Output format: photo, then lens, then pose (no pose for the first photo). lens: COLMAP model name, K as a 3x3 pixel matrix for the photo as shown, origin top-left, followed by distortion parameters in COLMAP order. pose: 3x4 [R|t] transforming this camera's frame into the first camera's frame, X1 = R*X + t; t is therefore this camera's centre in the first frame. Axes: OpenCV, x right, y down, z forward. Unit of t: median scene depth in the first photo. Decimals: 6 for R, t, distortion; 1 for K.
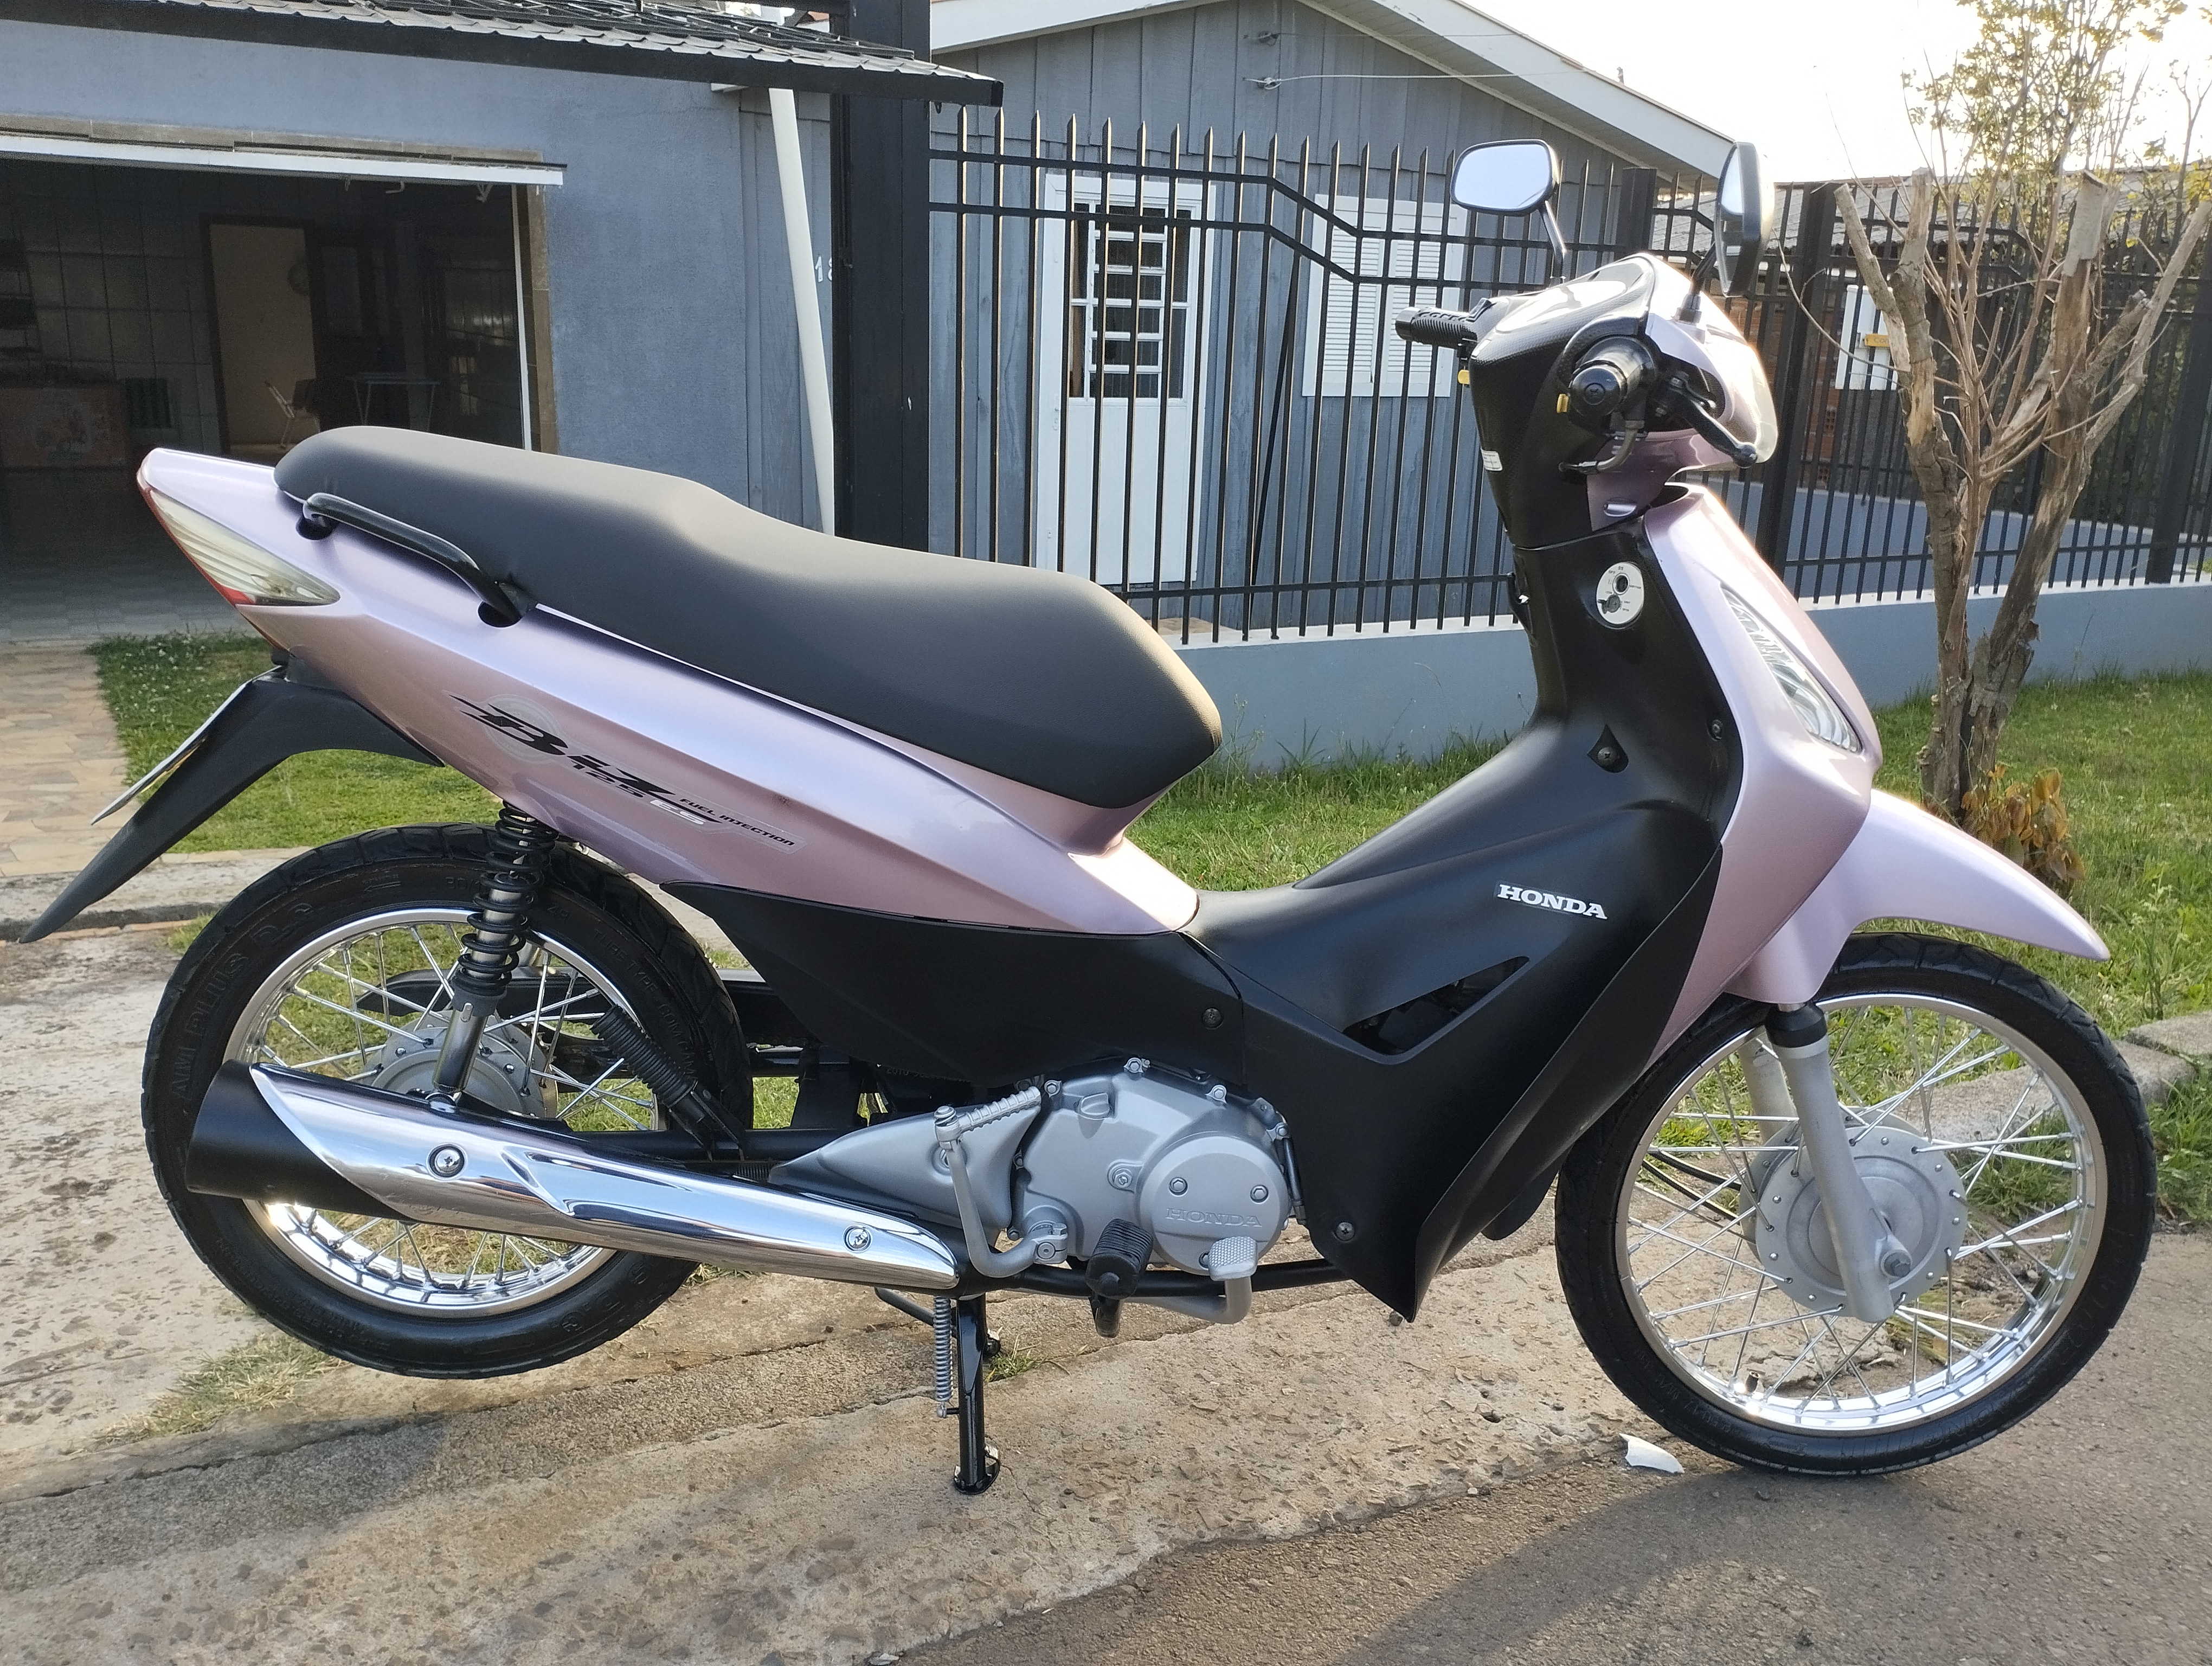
lens RADIAL K [[1831.2, 0, 1106.0], [0, 1831.2, 833.0], [0, 0, 1]] dist [0.097087, -0.139325]
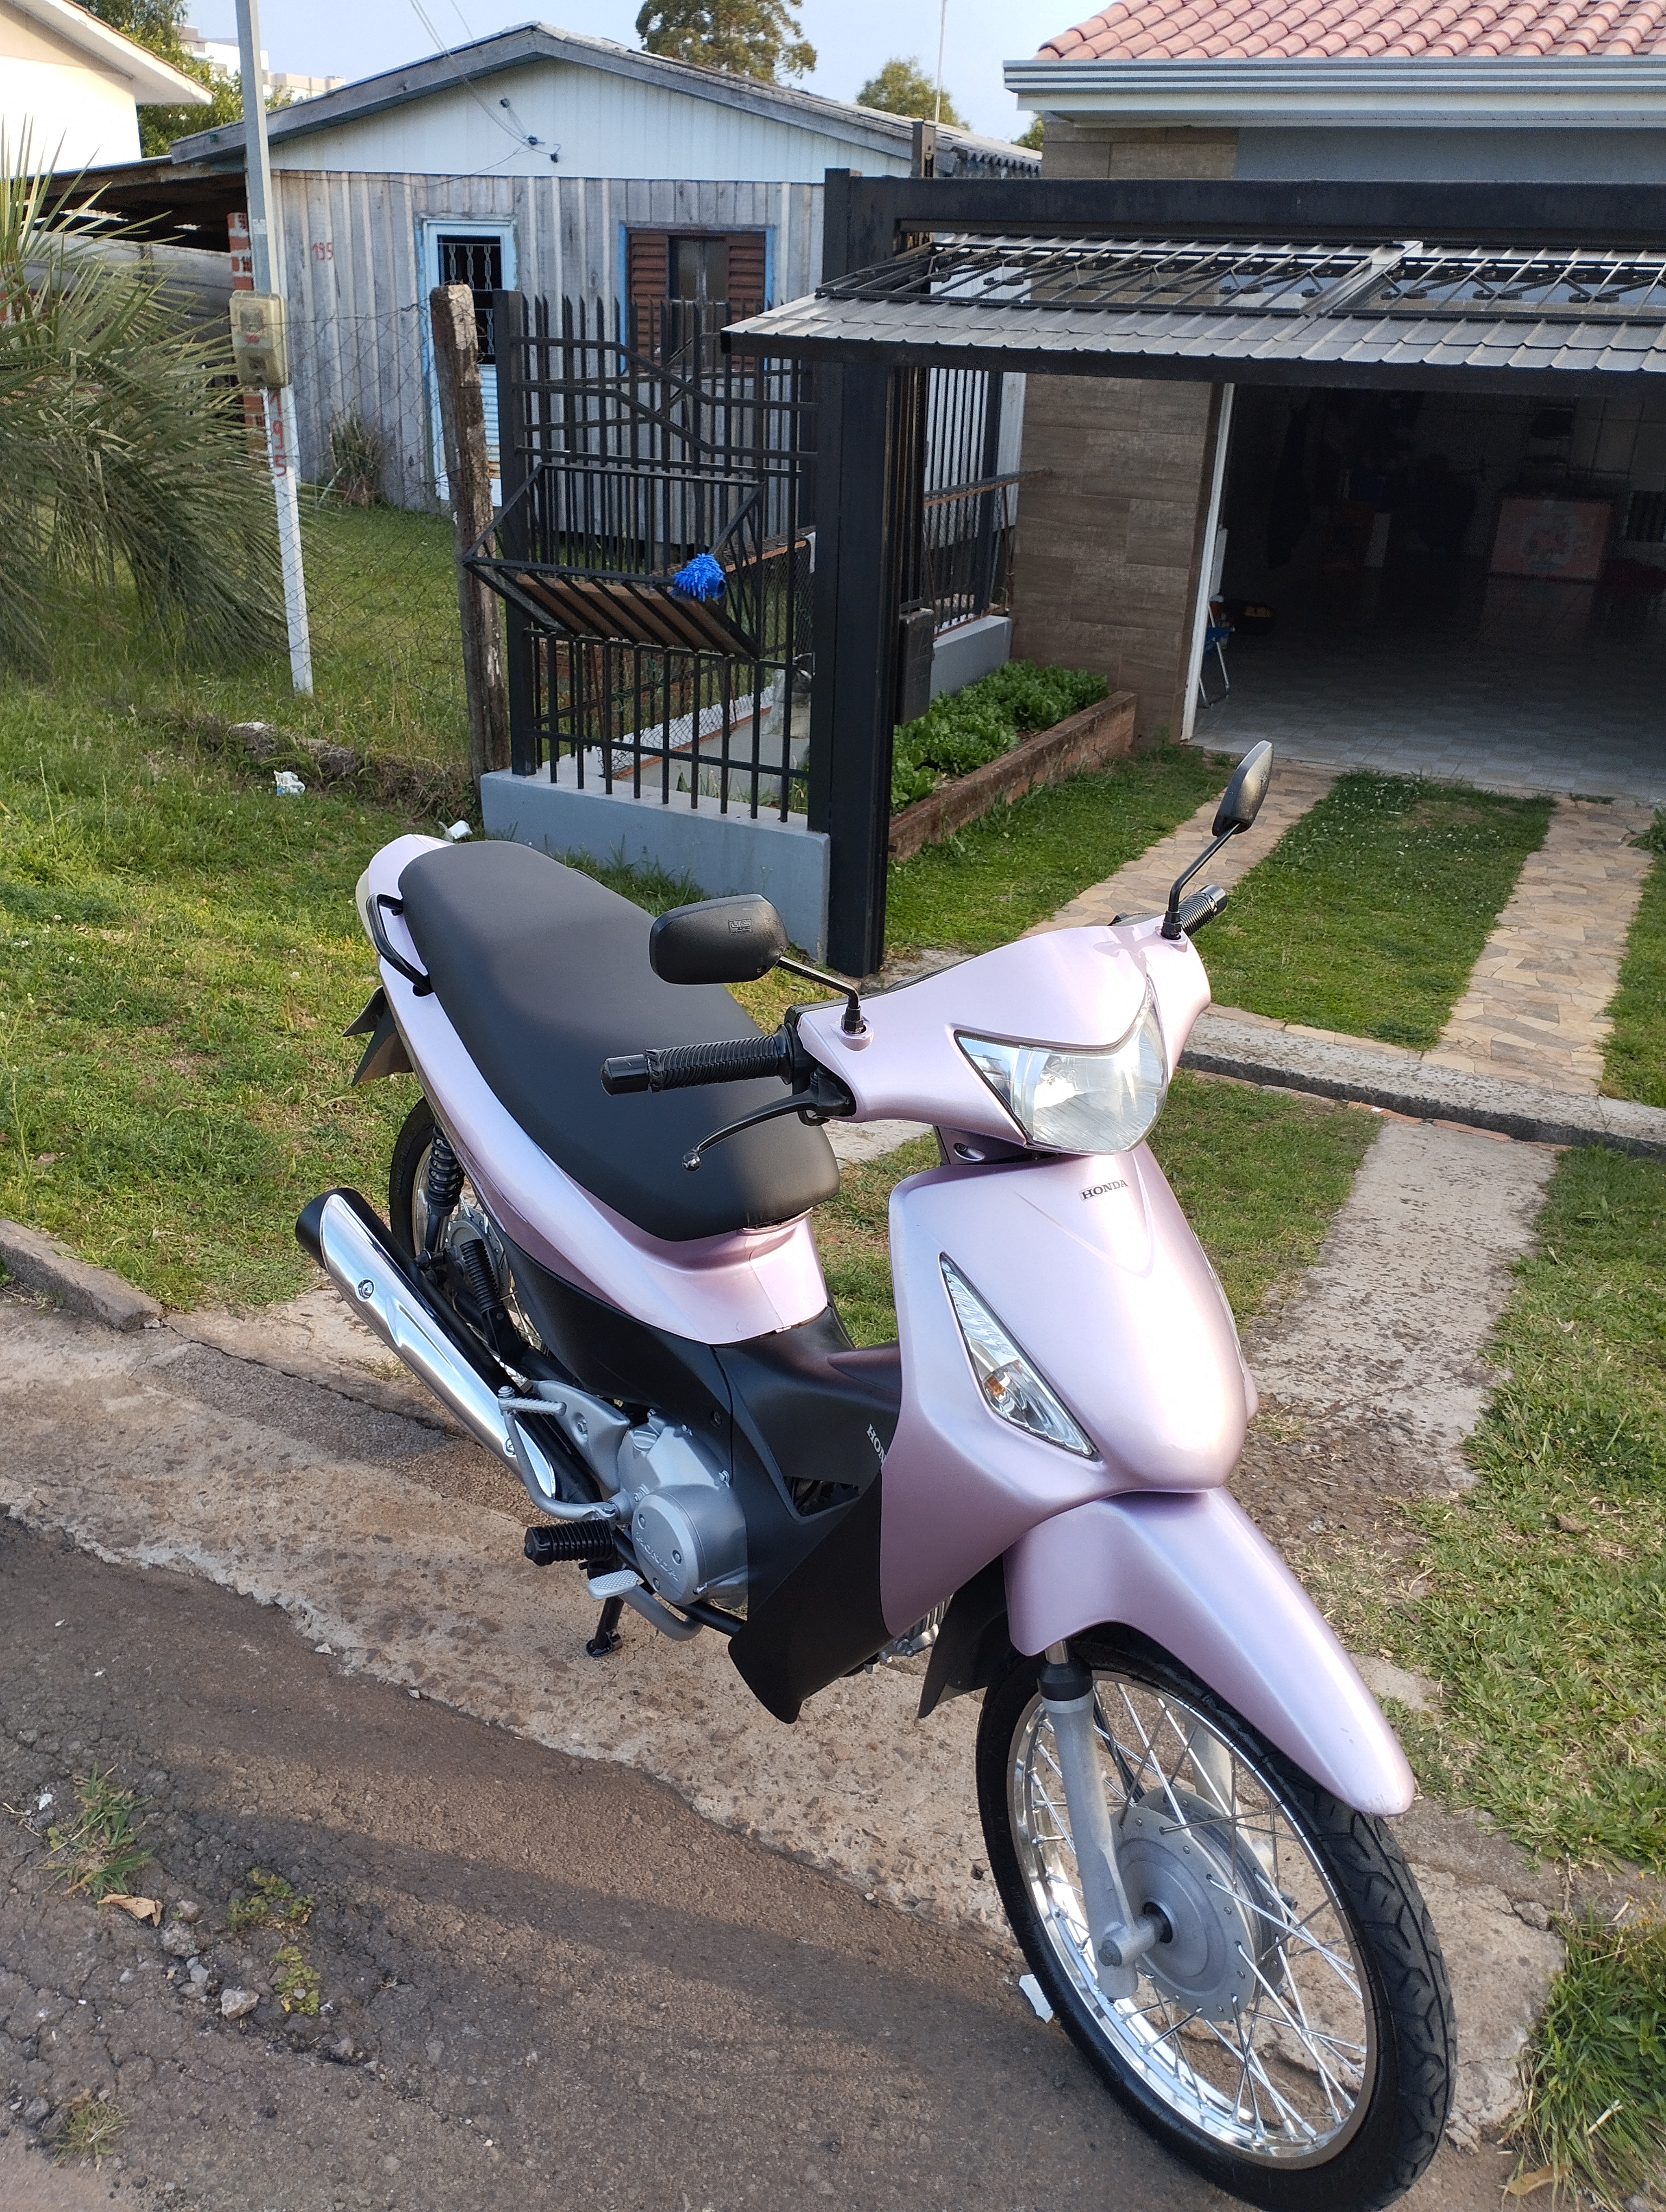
lens RADIAL K [[1831.2, 0, 833.0], [0, 1831.2, 1106.0], [0, 0, 1]] dist [0.097087, -0.139325]
pose [[0.584850, 0.314884, -0.747528, 0.968715], [-0.236076, 0.947759, 0.214527, -0.390443], [0.776028, 0.051007, 0.628633, 0.236642]]
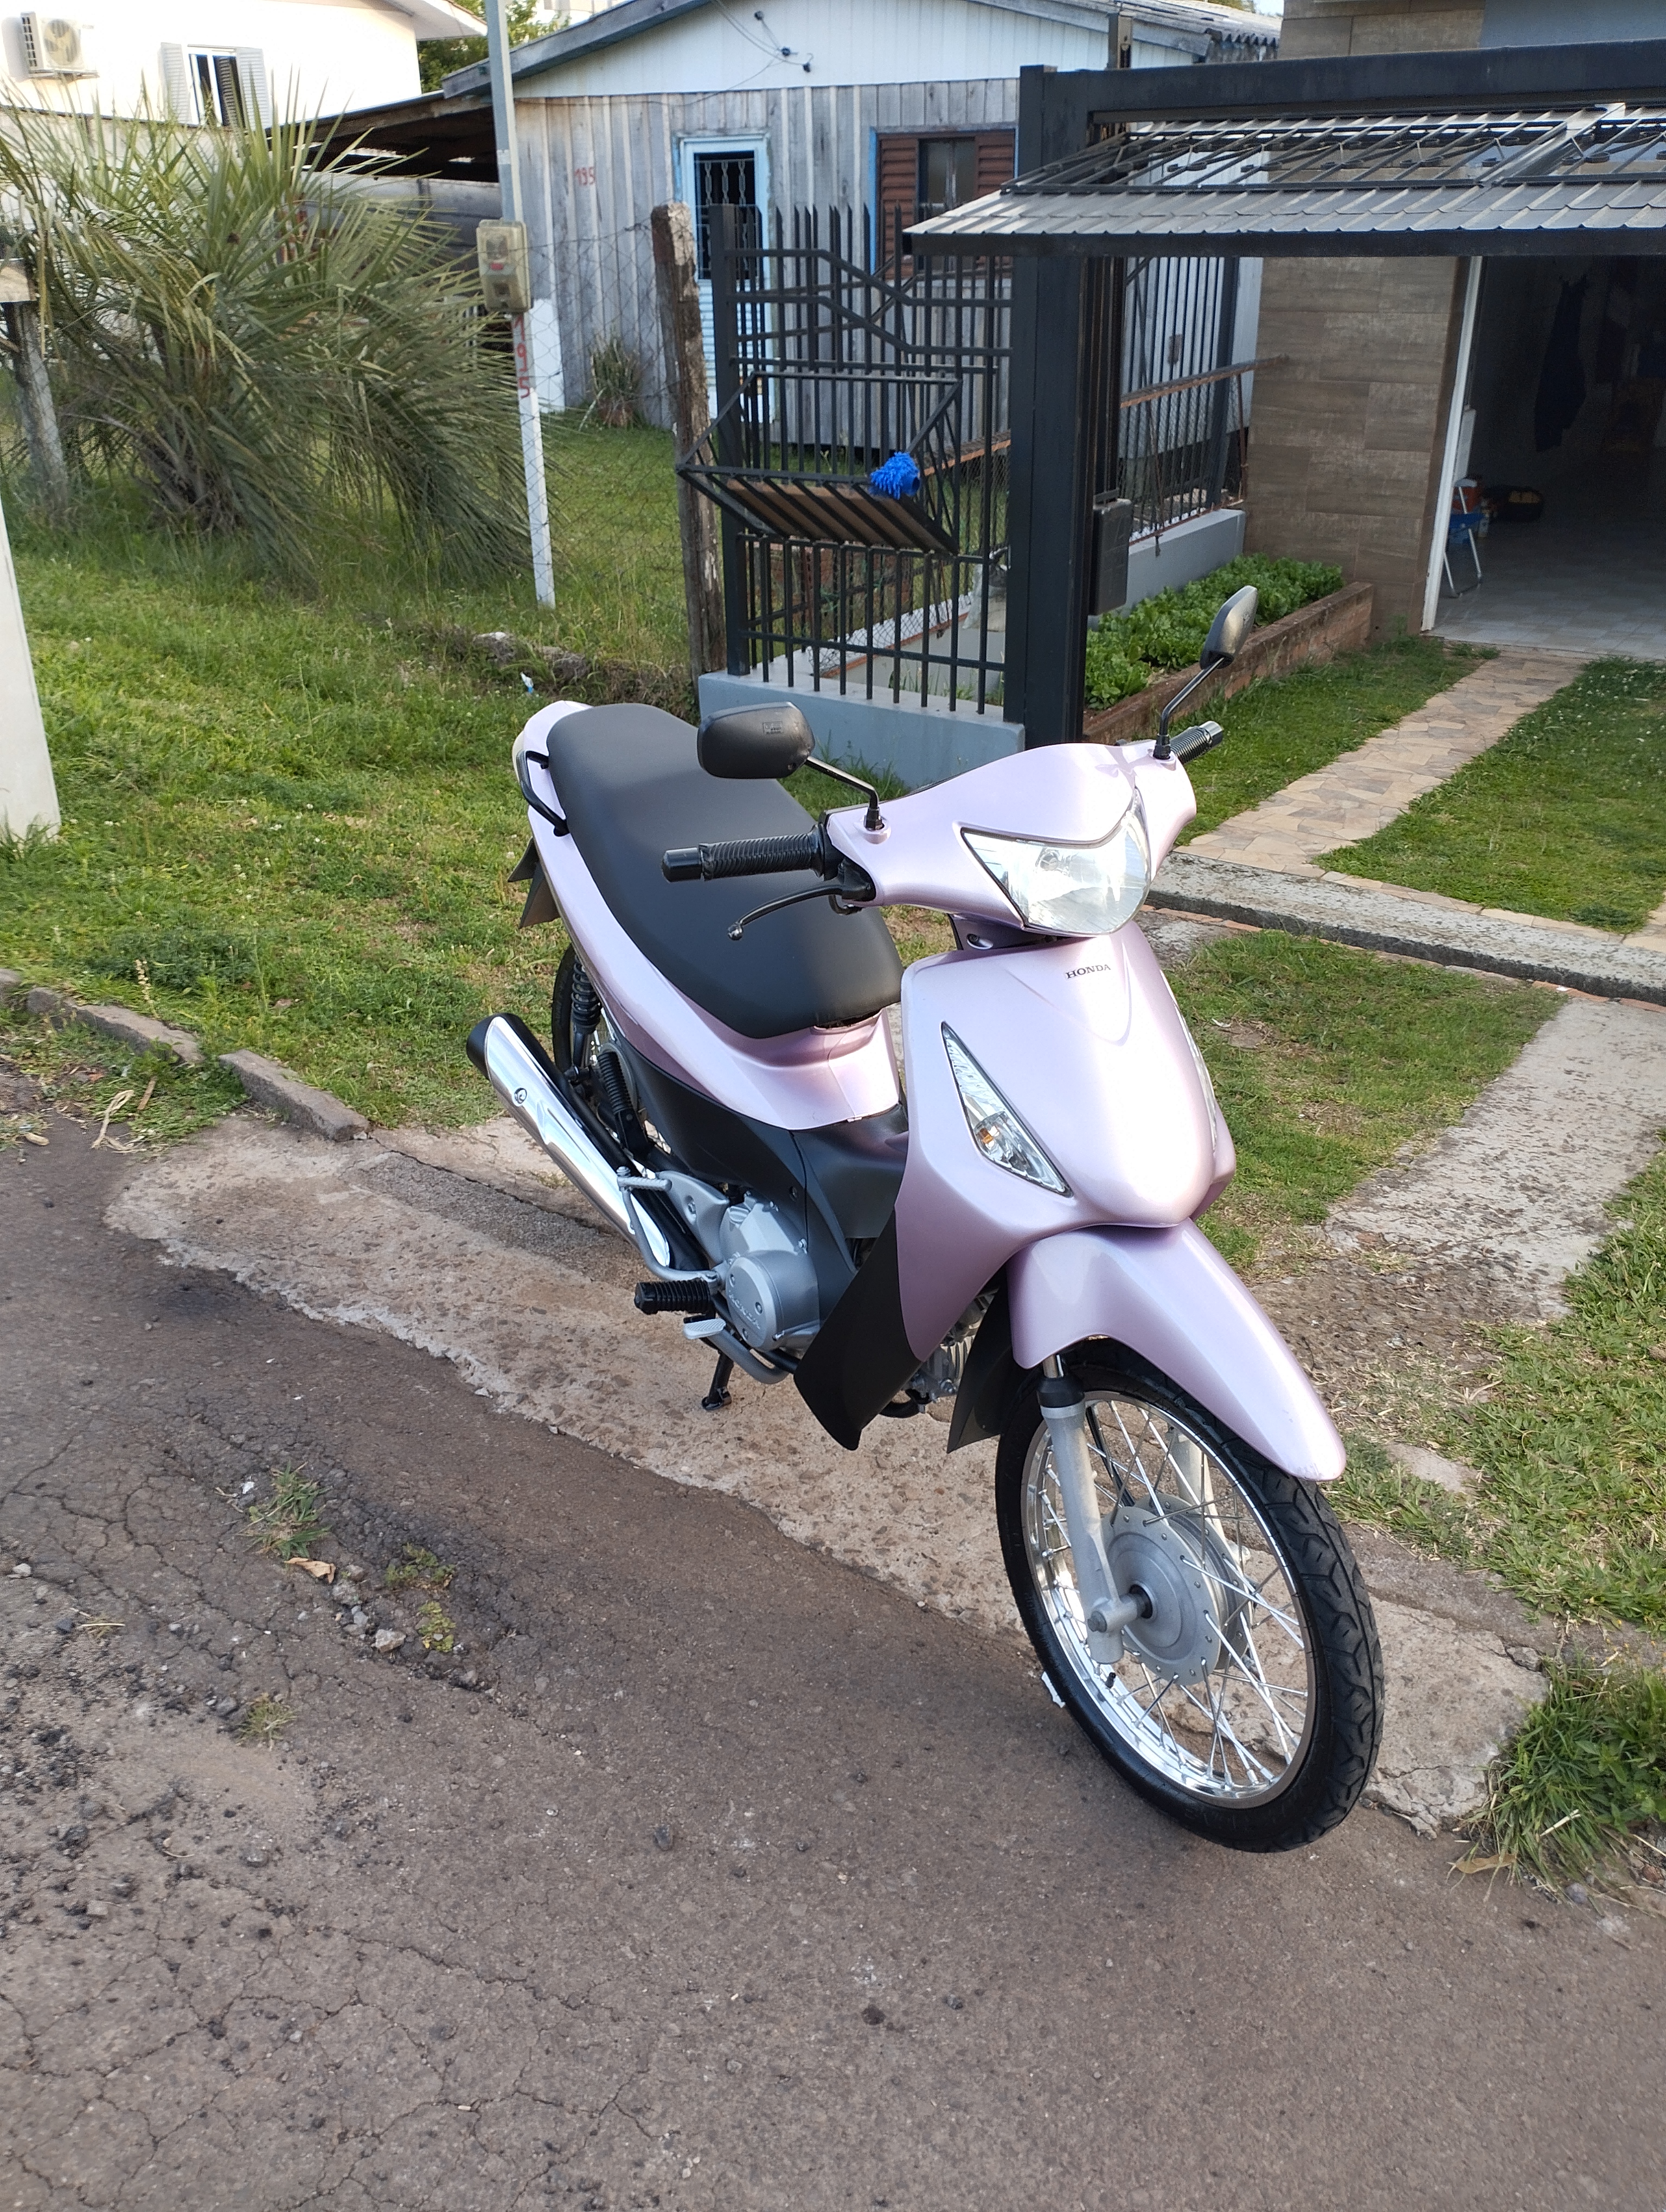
lens RADIAL K [[1831.2, 0, 833.0], [0, 1831.2, 1106.0], [0, 0, 1]] dist [0.097087, -0.139325]
pose [[0.468808, 0.353639, -0.809419, 1.217234], [-0.209447, 0.934729, 0.287078, -0.388591], [0.858109, 0.034946, 0.512277, 0.255578]]
